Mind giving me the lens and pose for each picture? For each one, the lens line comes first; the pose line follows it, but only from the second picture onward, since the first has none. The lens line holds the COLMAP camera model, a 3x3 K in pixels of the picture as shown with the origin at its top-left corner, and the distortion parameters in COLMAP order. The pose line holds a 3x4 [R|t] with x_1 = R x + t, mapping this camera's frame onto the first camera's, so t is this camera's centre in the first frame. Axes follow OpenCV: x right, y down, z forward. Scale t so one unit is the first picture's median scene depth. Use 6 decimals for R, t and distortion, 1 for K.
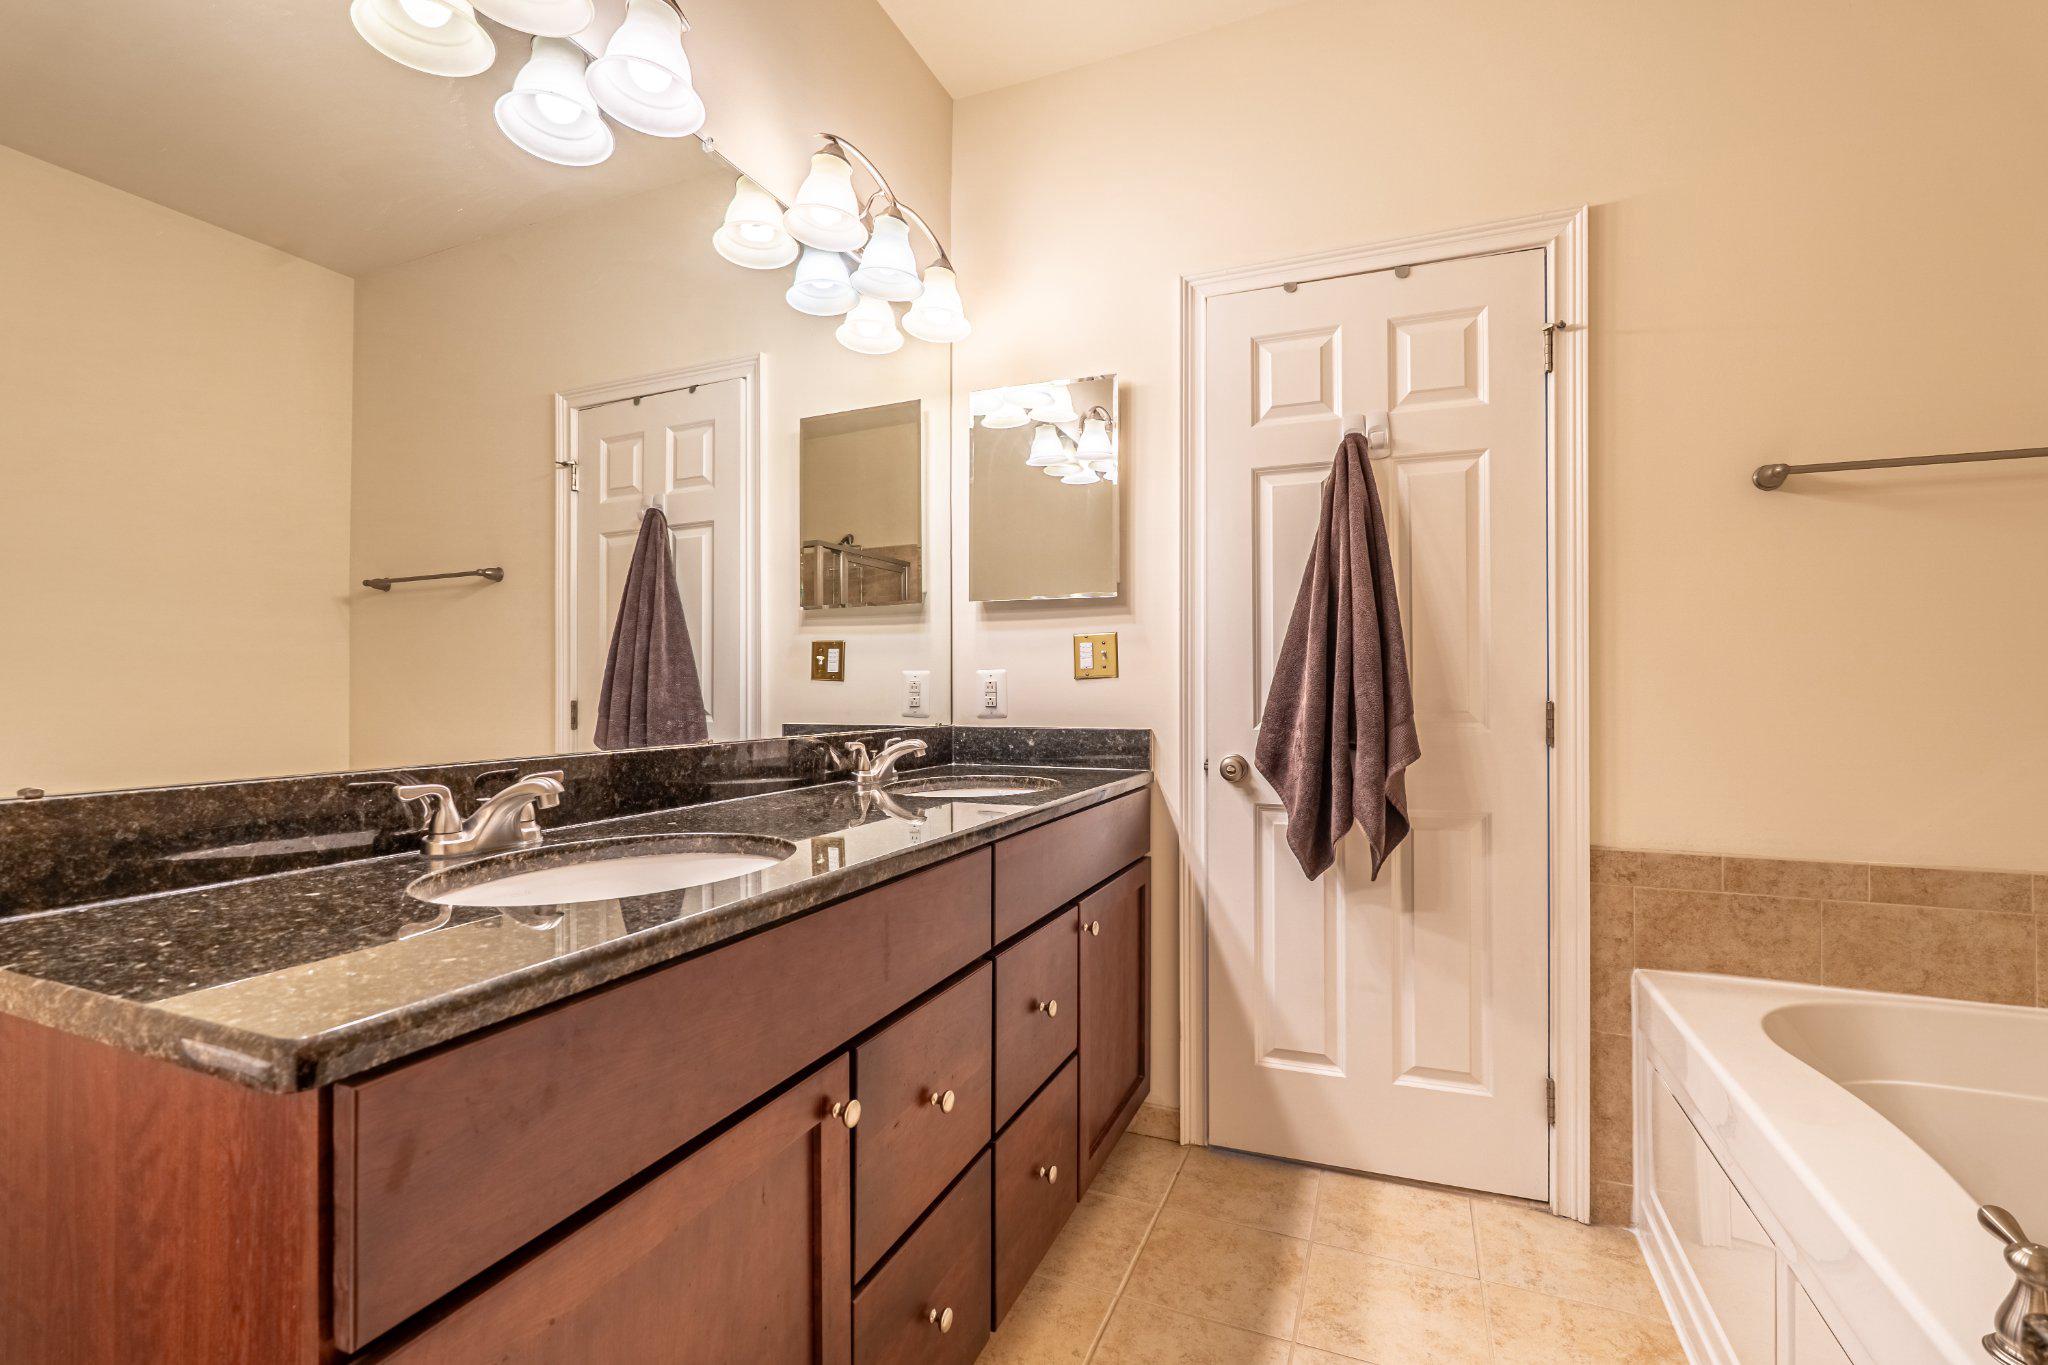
lens RADIAL K [[932.0, 0, 1024.0], [0, 932.0, 682.5], [0, 0, 1]] dist [-0.004087, 0.000104]
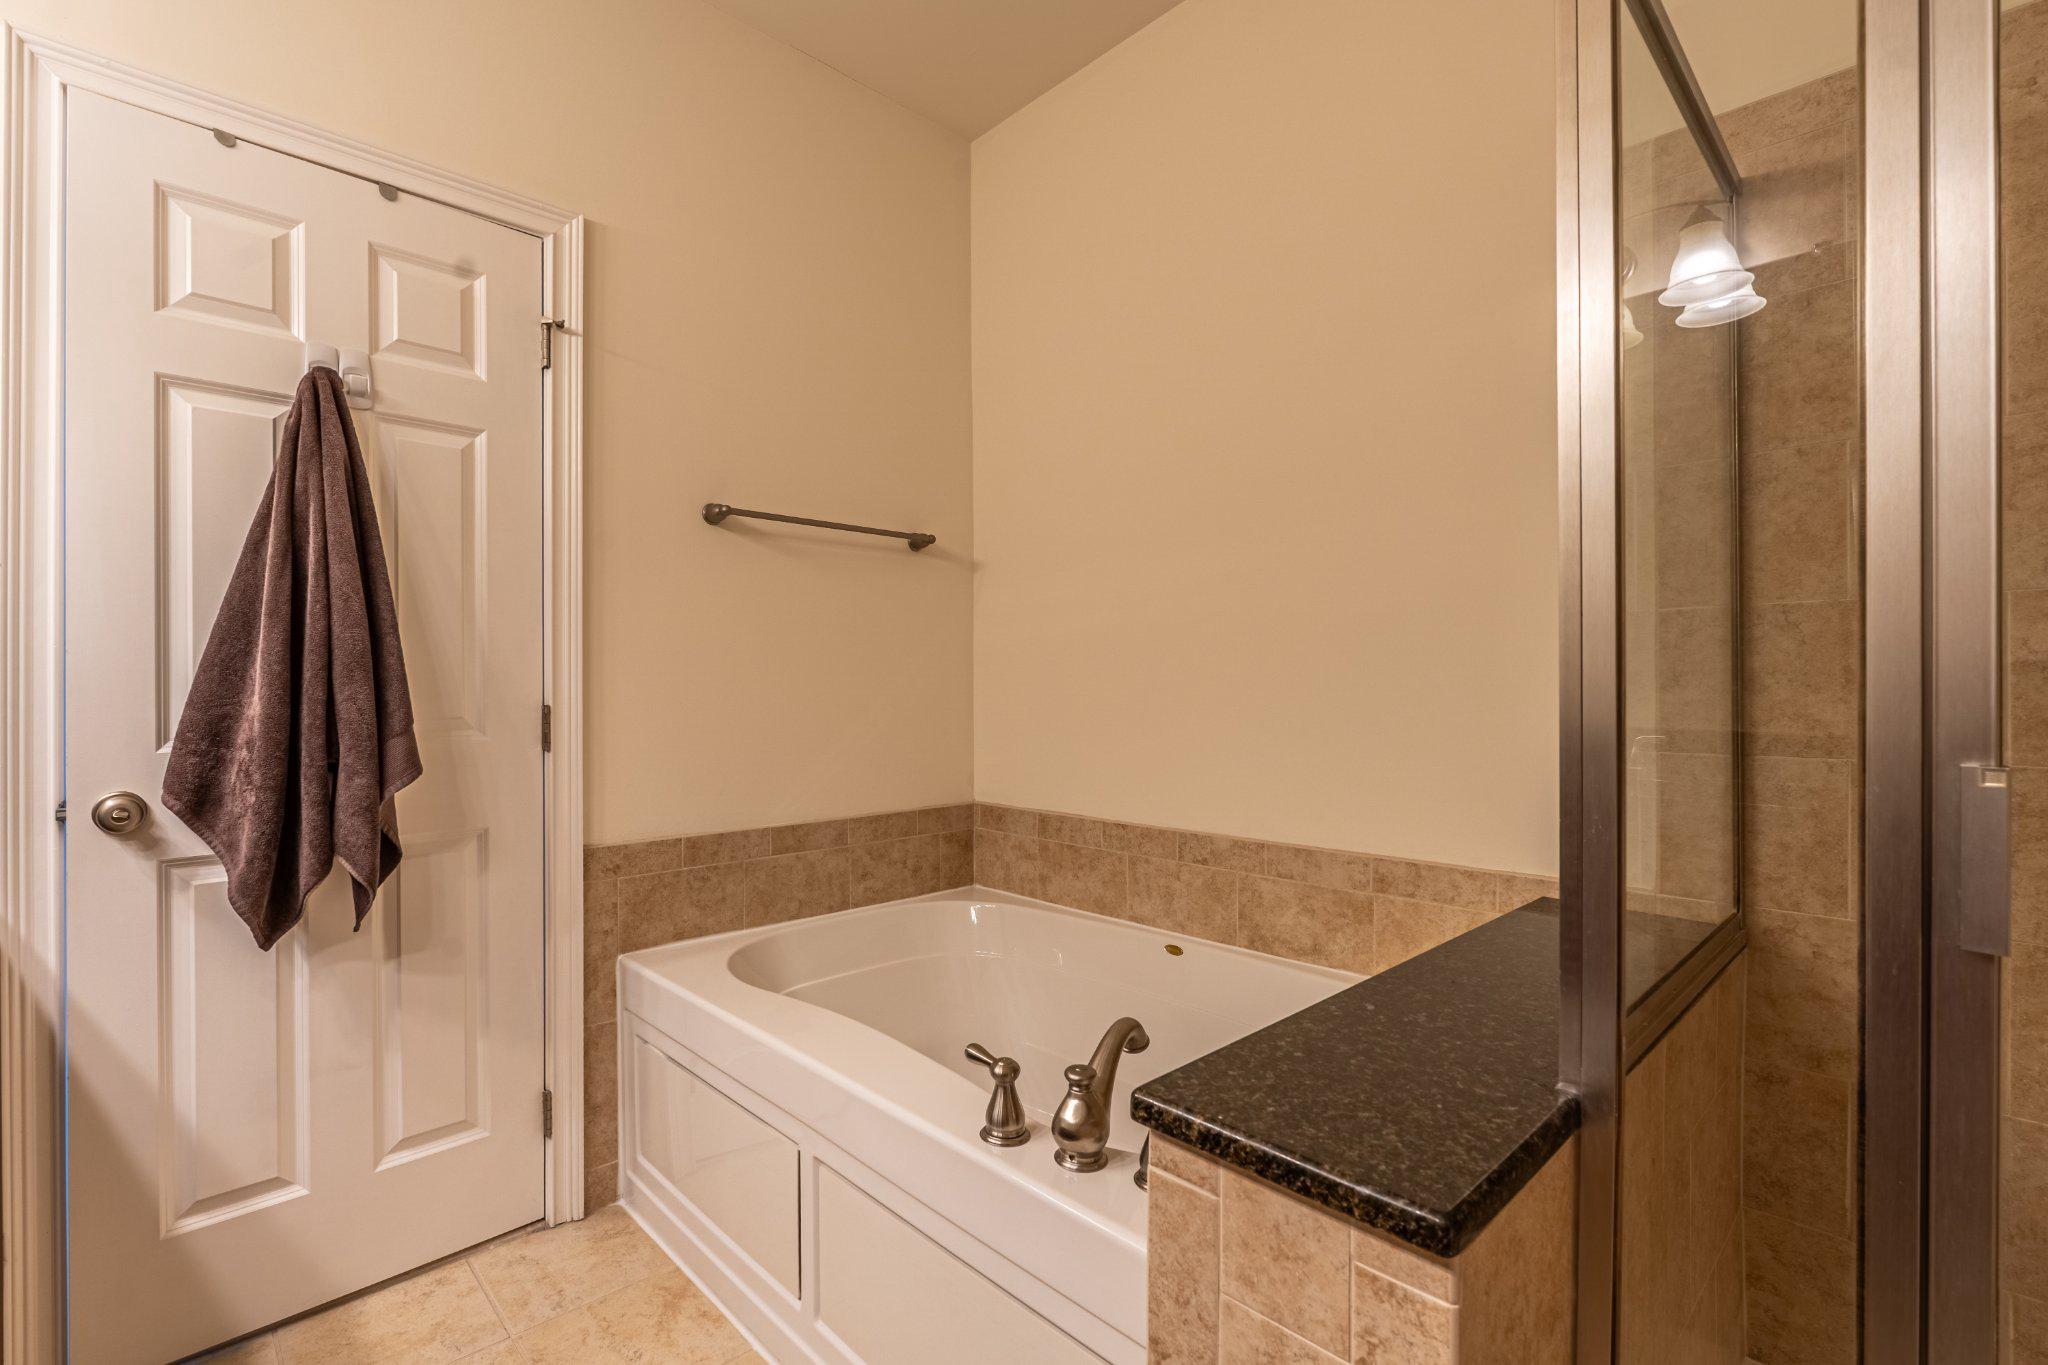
lens RADIAL K [[932.0, 0, 1024.0], [0, 932.0, 682.5], [0, 0, 1]] dist [-0.004087, 0.000104]
pose [[0.407869, 0.004943, 0.913027, -0.123304], [-0.005947, 0.999979, -0.002757, -0.003326], [-0.913021, -0.004305, 0.407890, 0.143104]]
